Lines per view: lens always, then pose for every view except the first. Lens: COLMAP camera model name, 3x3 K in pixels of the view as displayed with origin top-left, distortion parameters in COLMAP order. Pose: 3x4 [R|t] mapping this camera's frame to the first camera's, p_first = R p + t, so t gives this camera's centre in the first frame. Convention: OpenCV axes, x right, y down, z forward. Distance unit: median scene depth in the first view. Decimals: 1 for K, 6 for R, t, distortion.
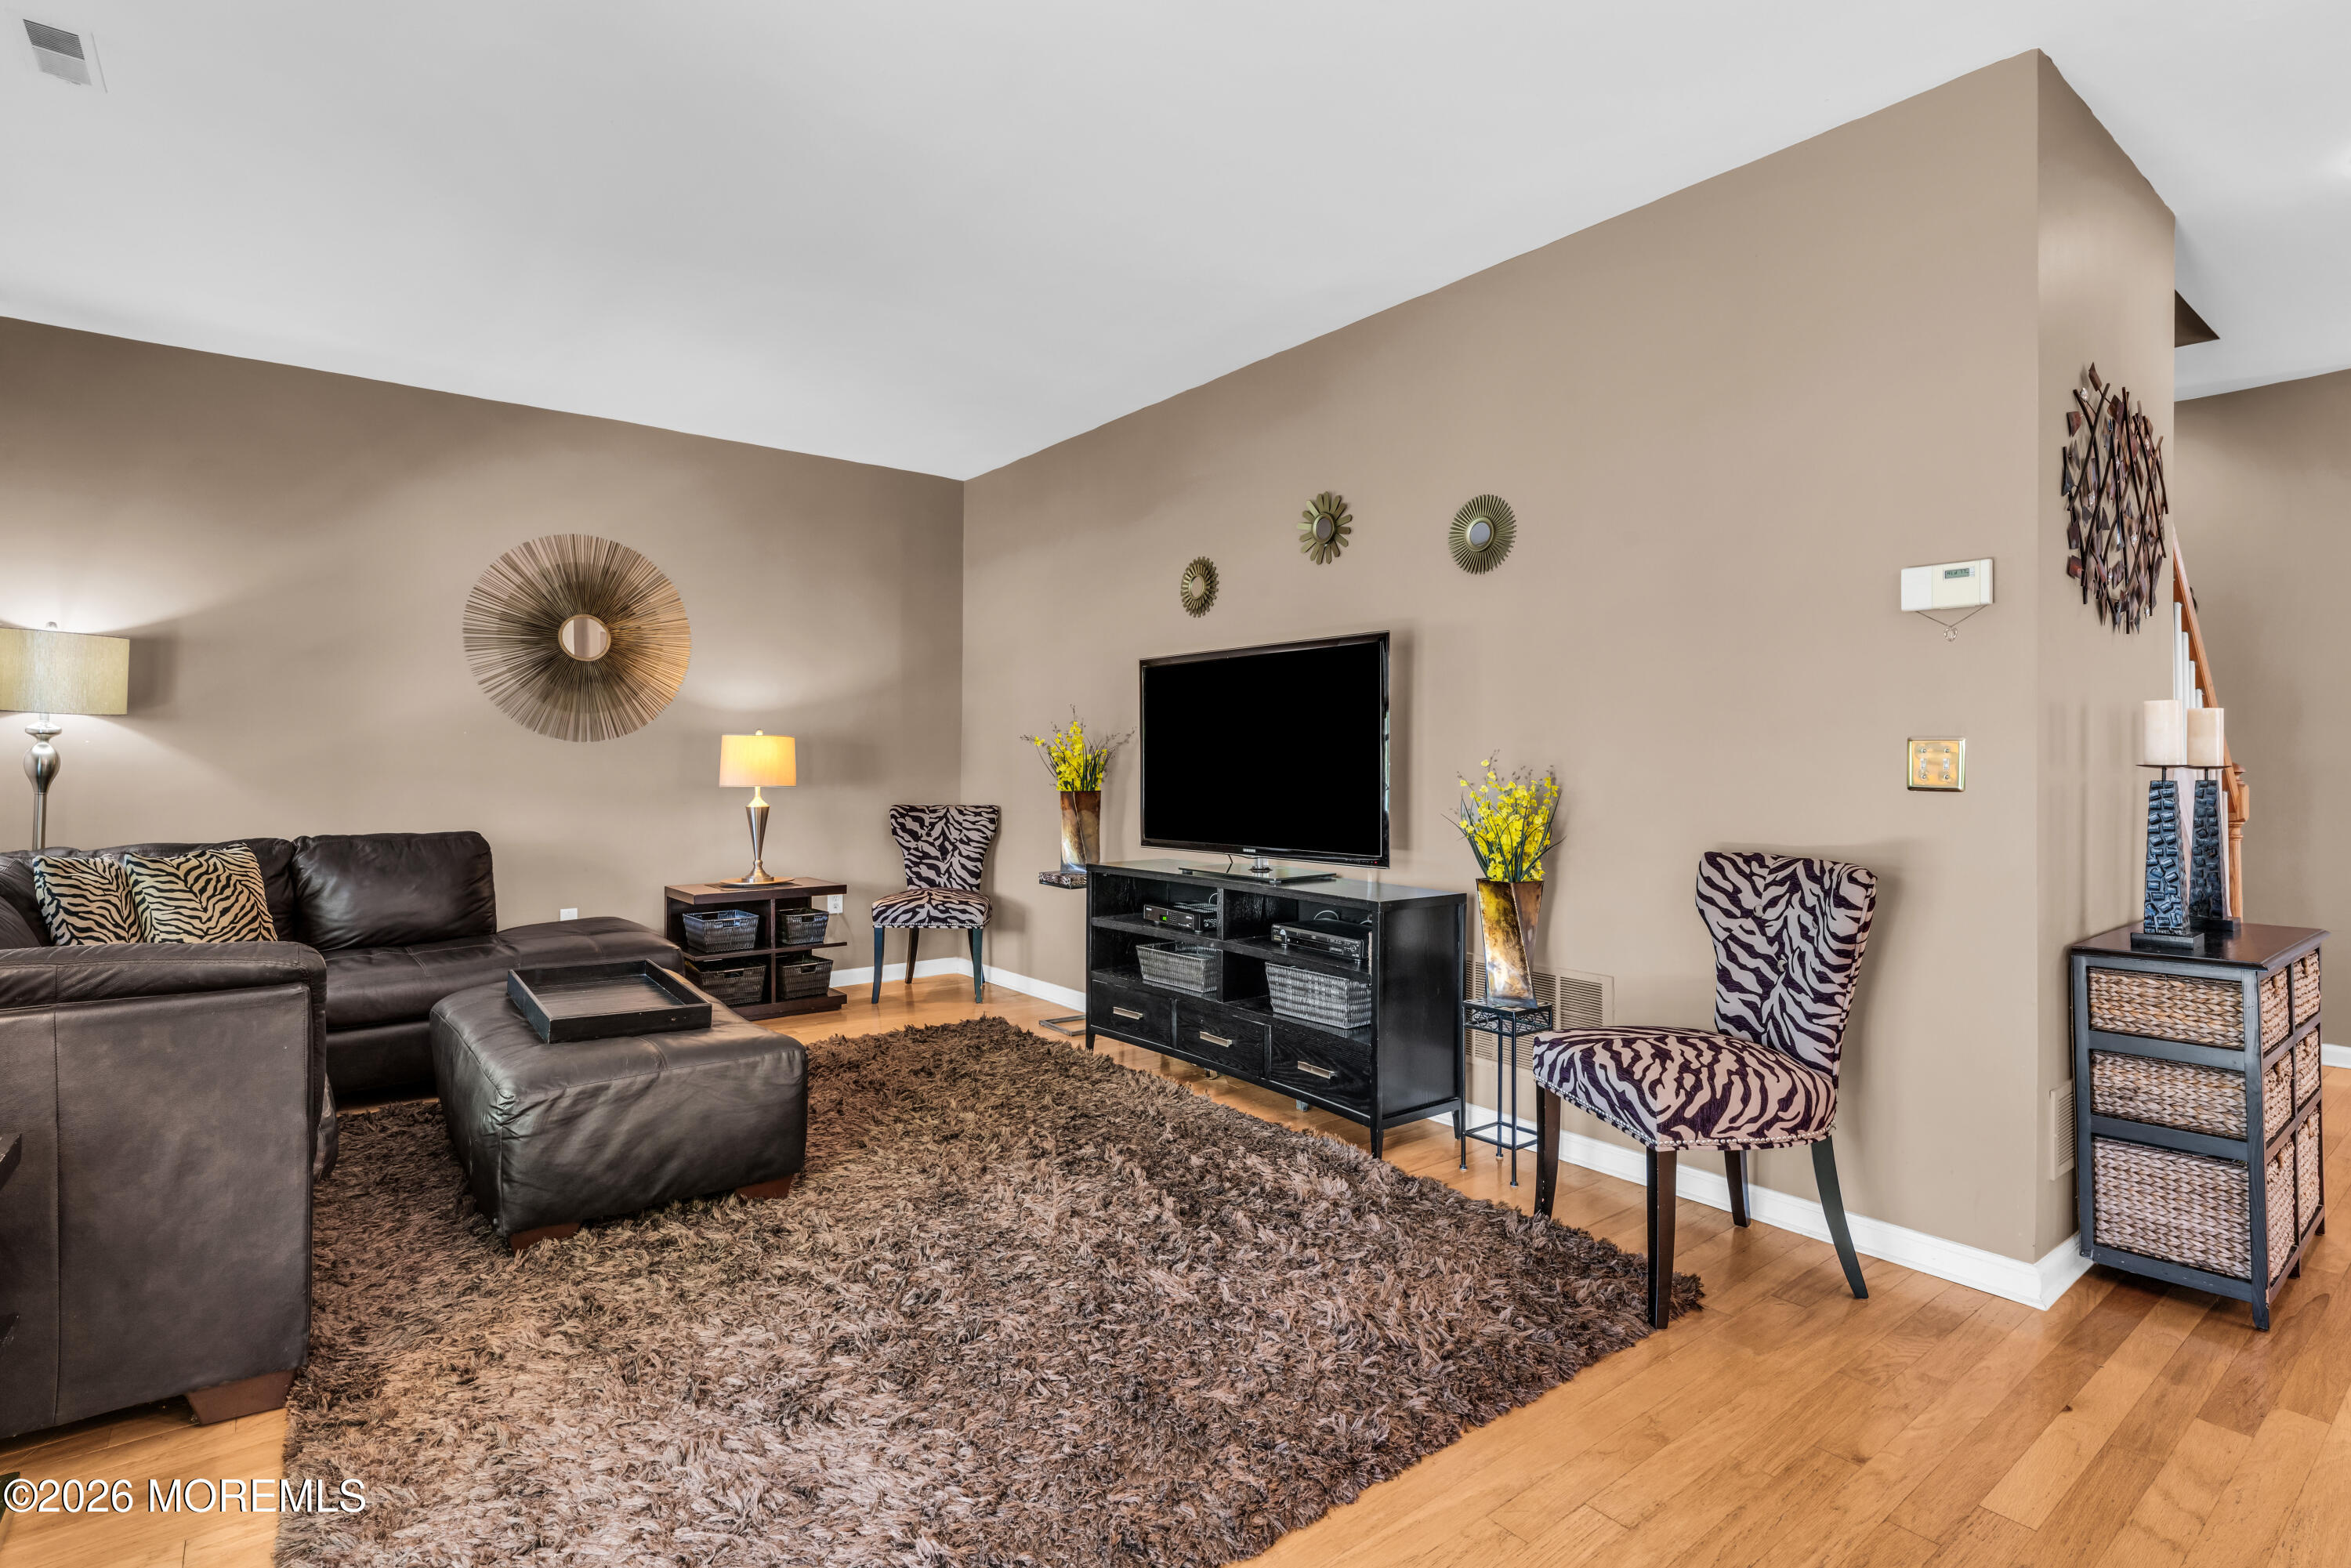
lens RADIAL K [[1124.2, 0, 1179.5], [0, 1124.2, 765.8], [0, 0, 1]] dist [0.004753, 0.000067]
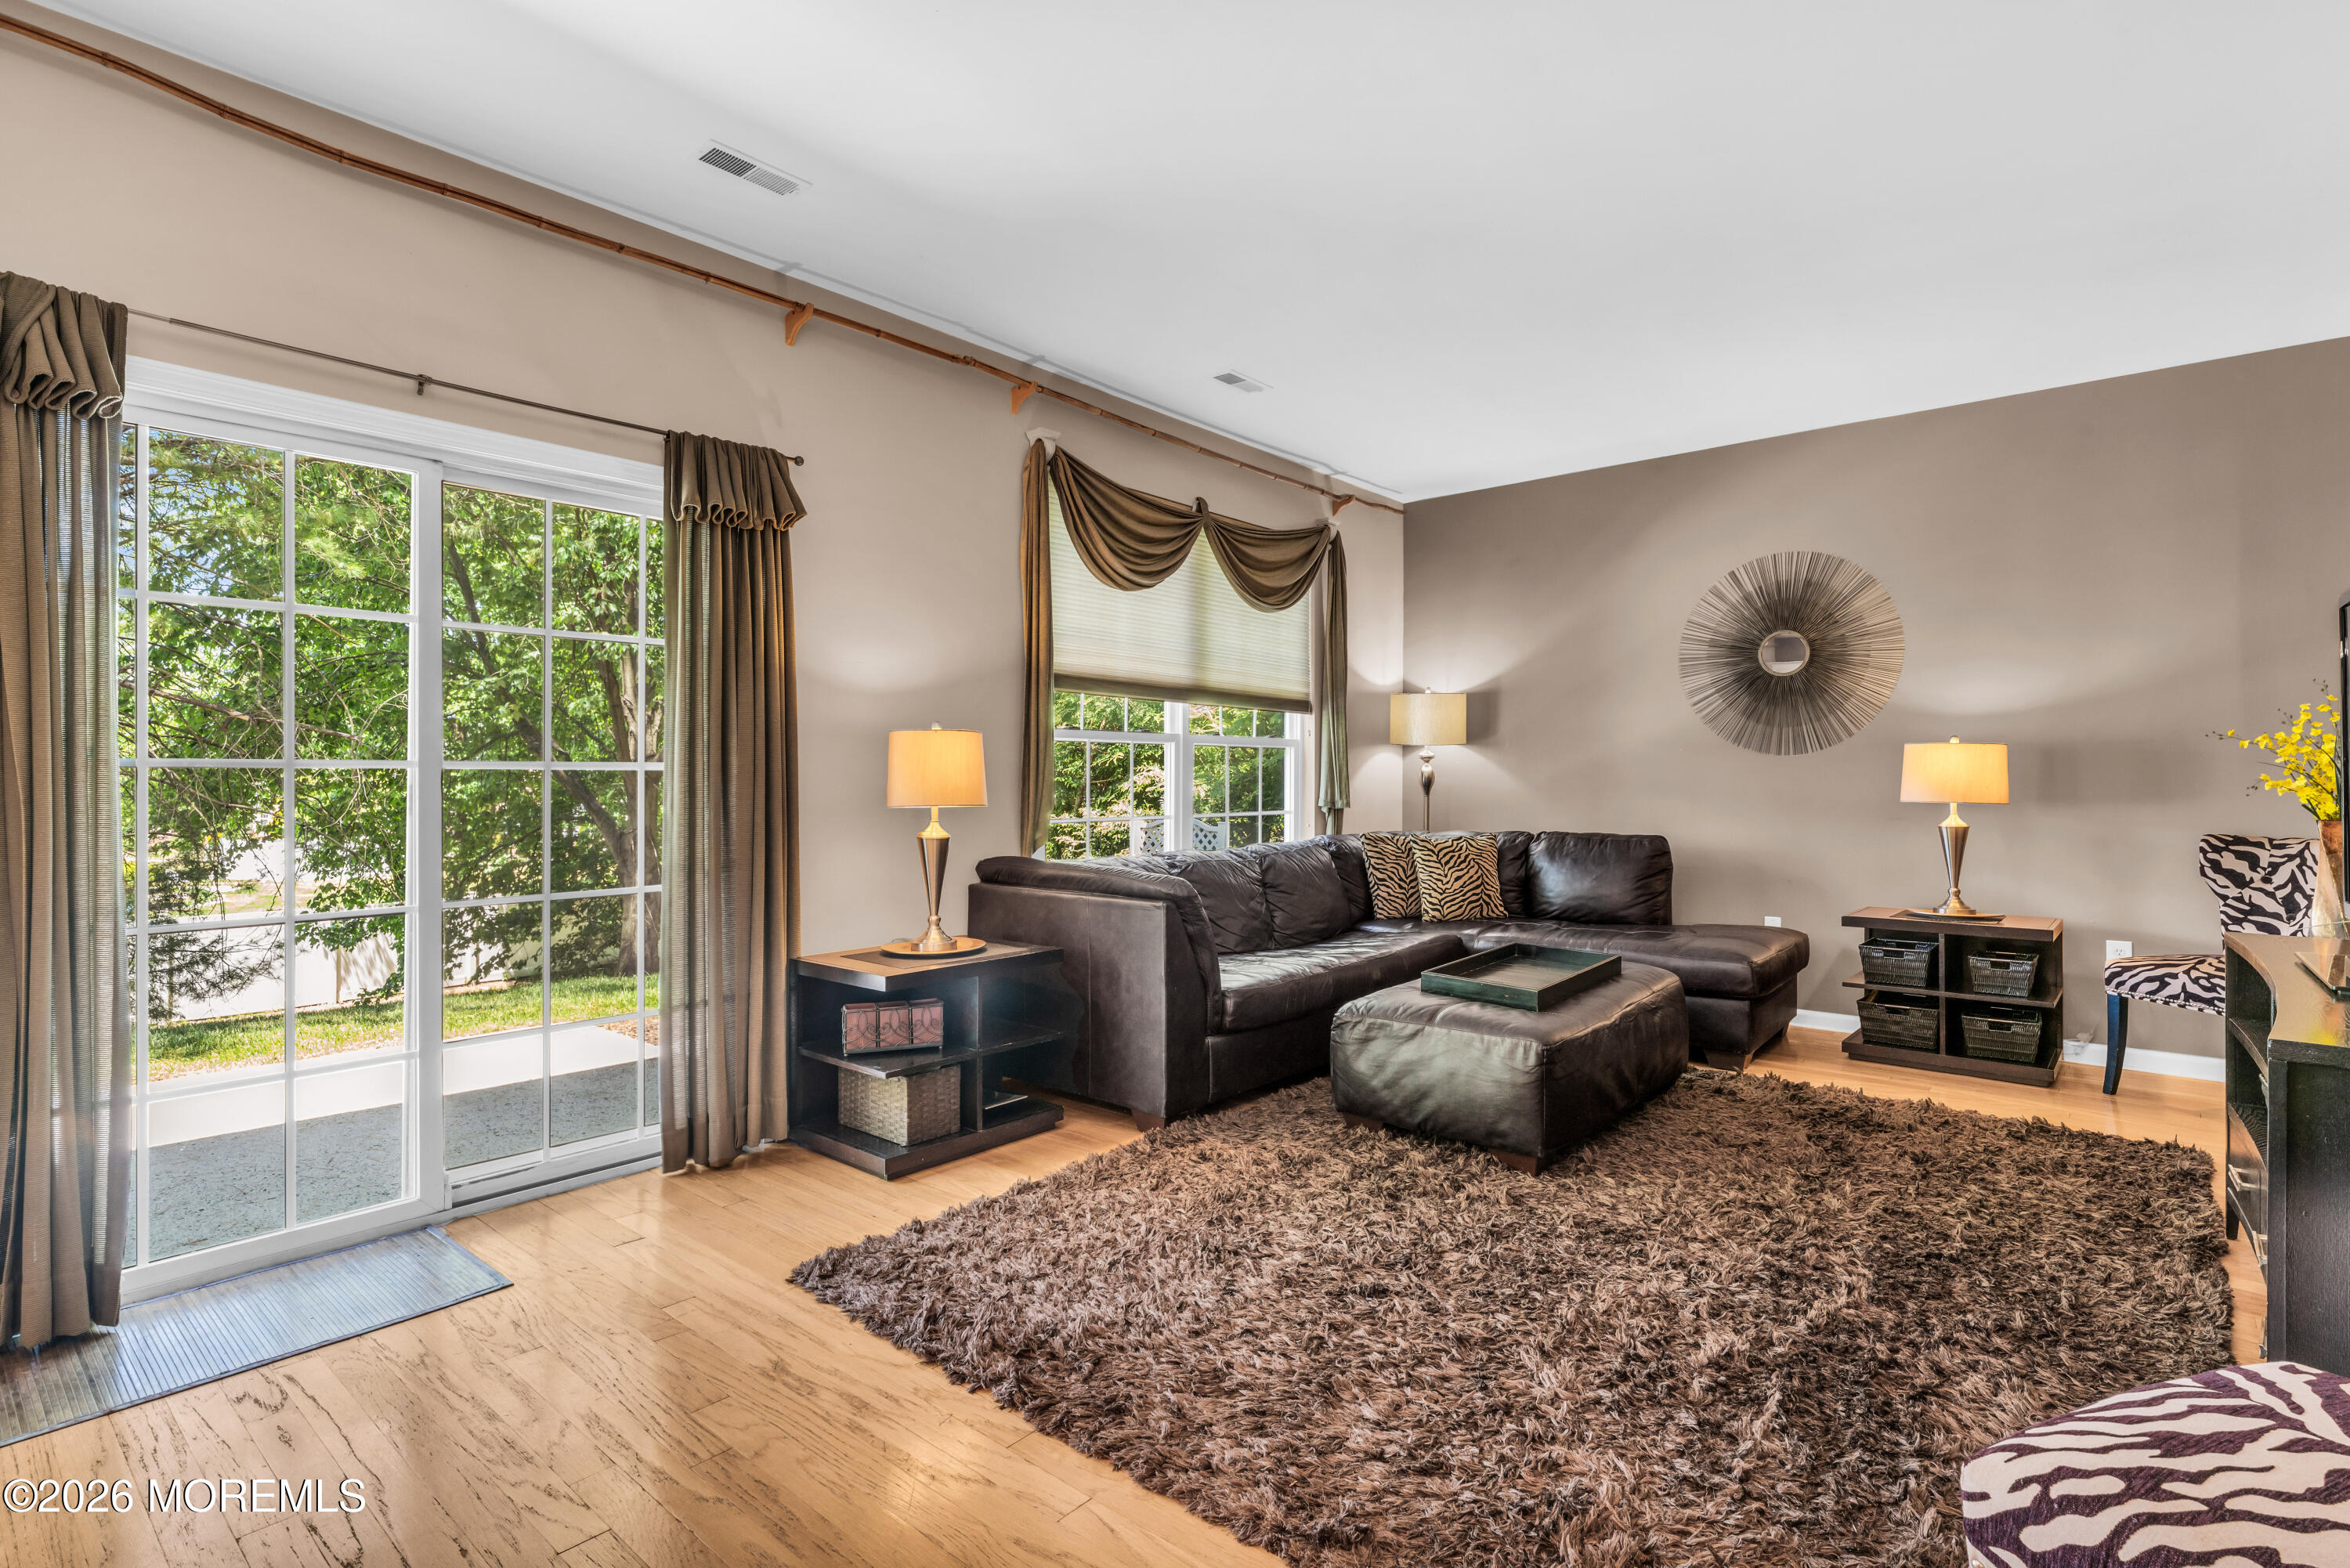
lens RADIAL K [[1123.7, 0, 1177.6], [0, 1123.7, 785.5], [0, 0, 1]] dist [0.004753, 0.000067]
pose [[0.214602, 0.005914, -0.976684, 0.357610], [-0.002545, 0.999982, 0.005496, 0.002174], [0.976698, 0.001307, 0.214614, 0.248245]]
